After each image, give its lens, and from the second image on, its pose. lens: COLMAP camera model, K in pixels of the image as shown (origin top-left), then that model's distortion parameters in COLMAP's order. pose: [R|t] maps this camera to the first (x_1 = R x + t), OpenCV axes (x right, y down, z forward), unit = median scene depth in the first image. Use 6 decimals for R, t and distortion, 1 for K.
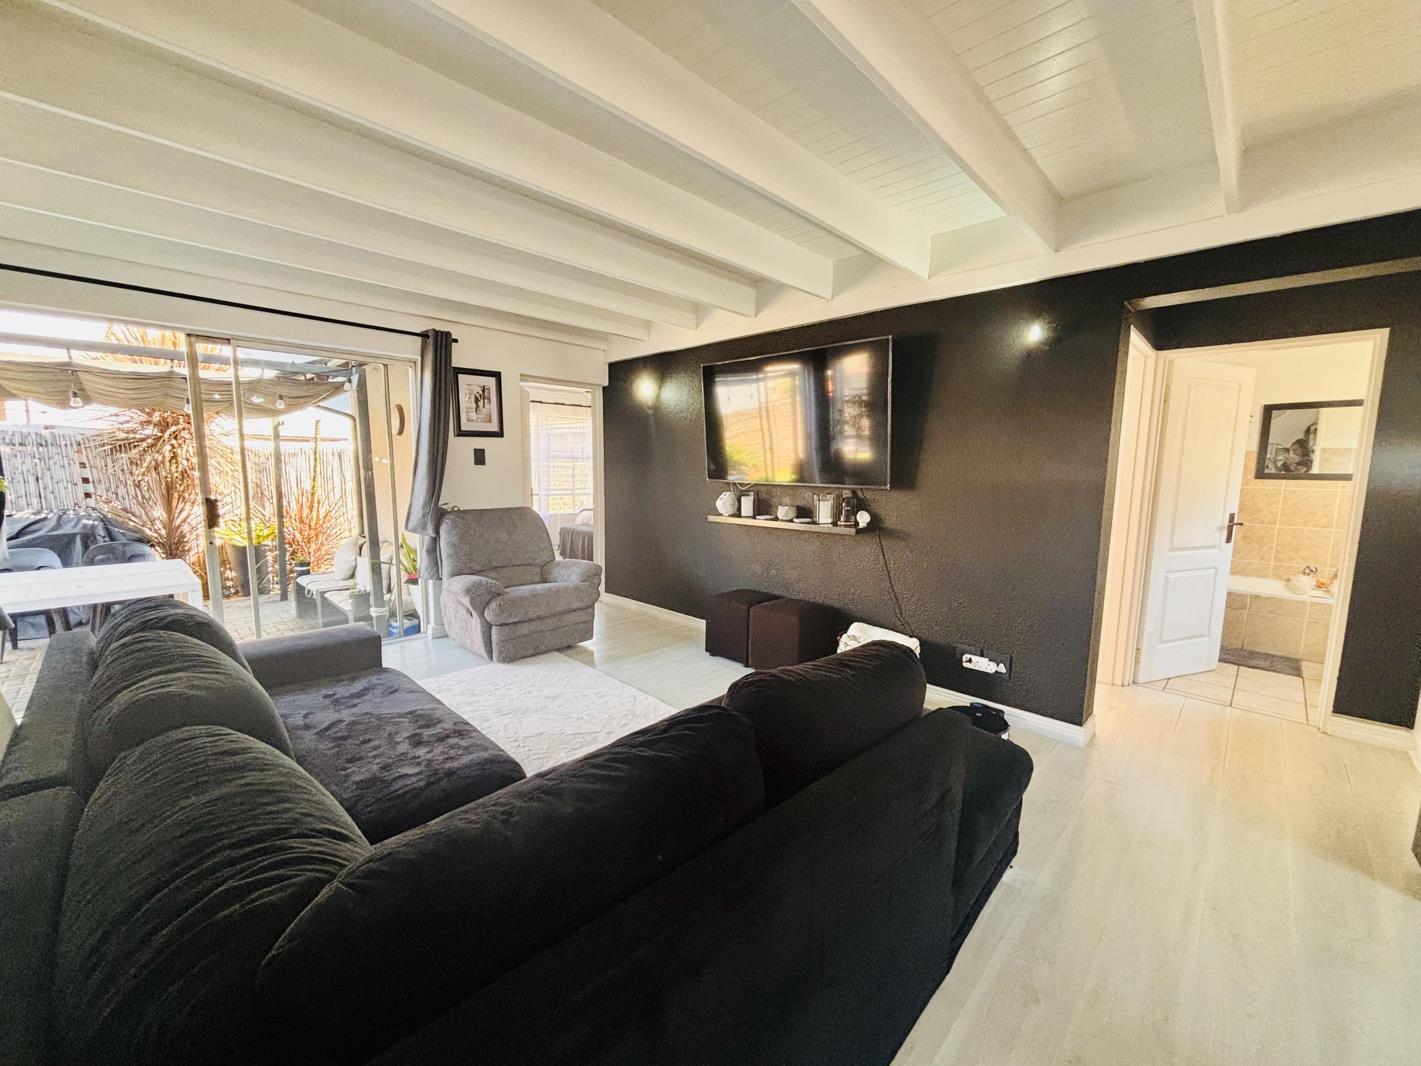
lens RADIAL K [[572.5, 0, 710.1], [0, 572.5, 536.4], [0, 0, 1]] dist [0.010284, -0.005588]
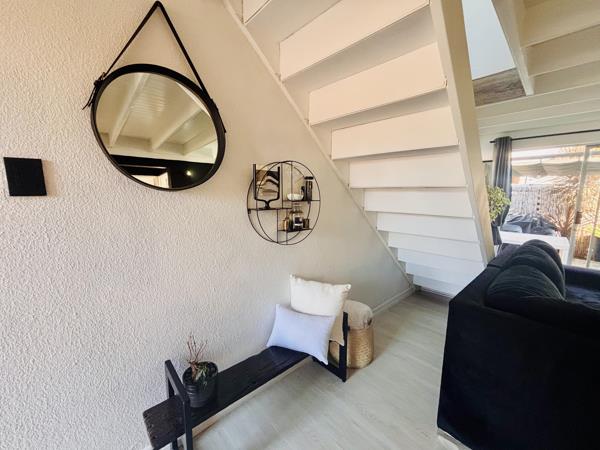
lens RADIAL K [[241.7, 0, 299.8], [0, 241.7, 226.4], [0, 0, 1]] dist [0.010284, -0.005588]
pose [[-0.040273, 0.124642, -0.991384, 0.176831], [-0.133932, 0.982562, 0.128973, 0.017205], [0.990172, 0.137972, -0.022877, -0.124105]]
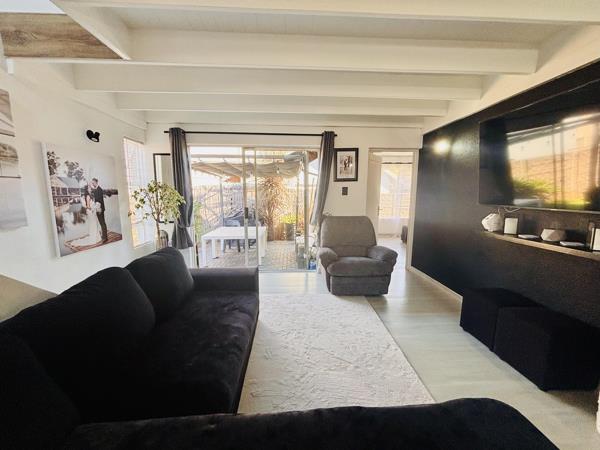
lens RADIAL K [[241.7, 0, 299.8], [0, 241.7, 226.4], [0, 0, 1]] dist [0.010284, -0.005588]
pose [[0.731288, 0.085371, -0.676705, 0.082555], [-0.079426, 0.996045, 0.039825, -0.034422], [0.677429, 0.024624, 0.735176, 0.264380]]
